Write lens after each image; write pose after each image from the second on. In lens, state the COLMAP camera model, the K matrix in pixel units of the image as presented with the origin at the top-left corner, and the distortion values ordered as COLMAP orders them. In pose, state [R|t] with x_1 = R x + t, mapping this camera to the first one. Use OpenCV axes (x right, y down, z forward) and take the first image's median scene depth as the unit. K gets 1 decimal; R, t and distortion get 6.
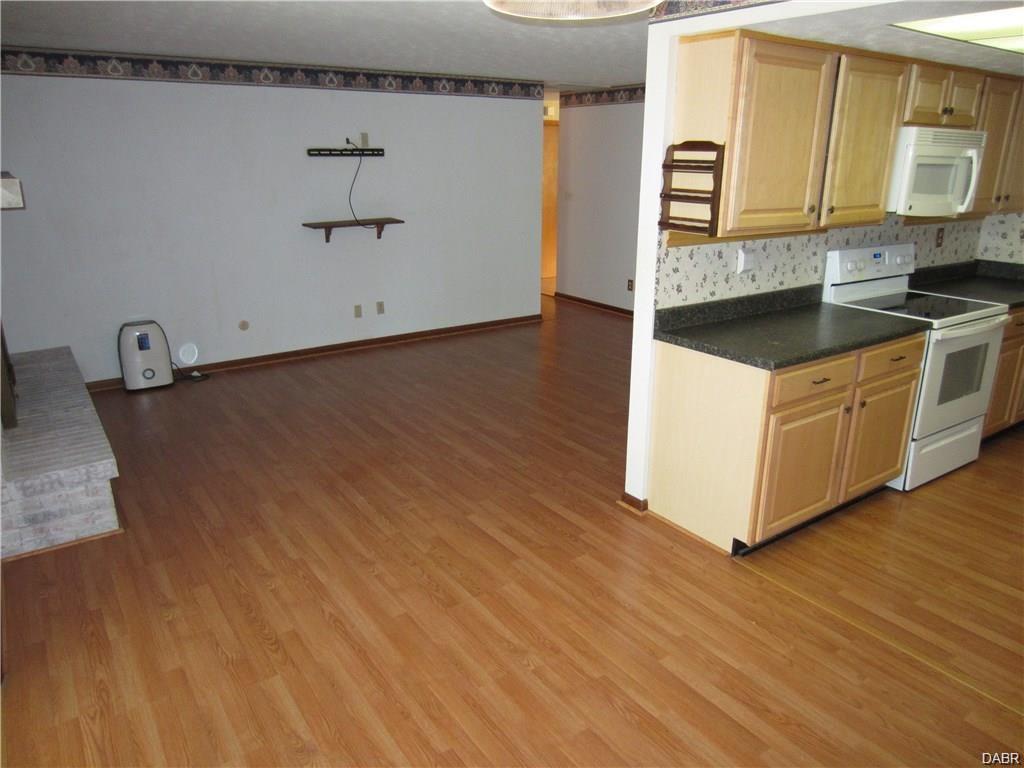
lens RADIAL K [[725.5, 0, 515.0], [0, 725.5, 376.7], [0, 0, 1]] dist [-0.040978, 0.027208]
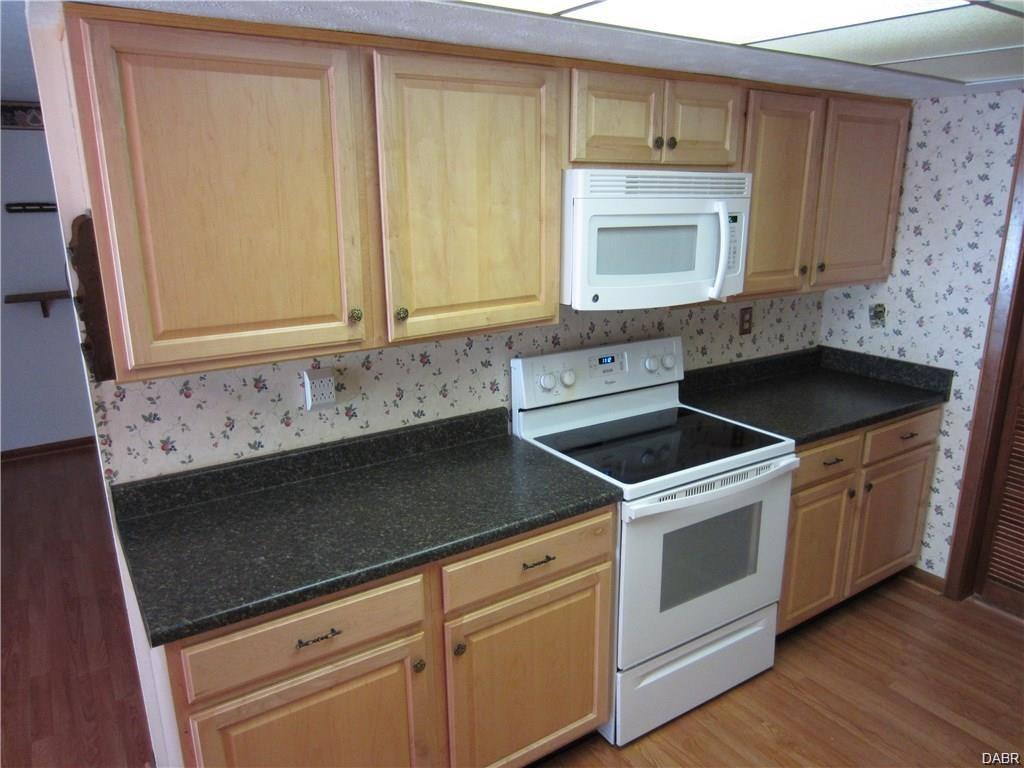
lens RADIAL K [[725.5, 0, 520.4], [0, 725.5, 380.9], [0, 0, 1]] dist [-0.040978, 0.027208]
pose [[0.999637, -0.006022, -0.026250, 0.462977], [0.005012, 0.999251, -0.038384, -0.130203], [0.026461, 0.038238, 0.998918, 0.349514]]
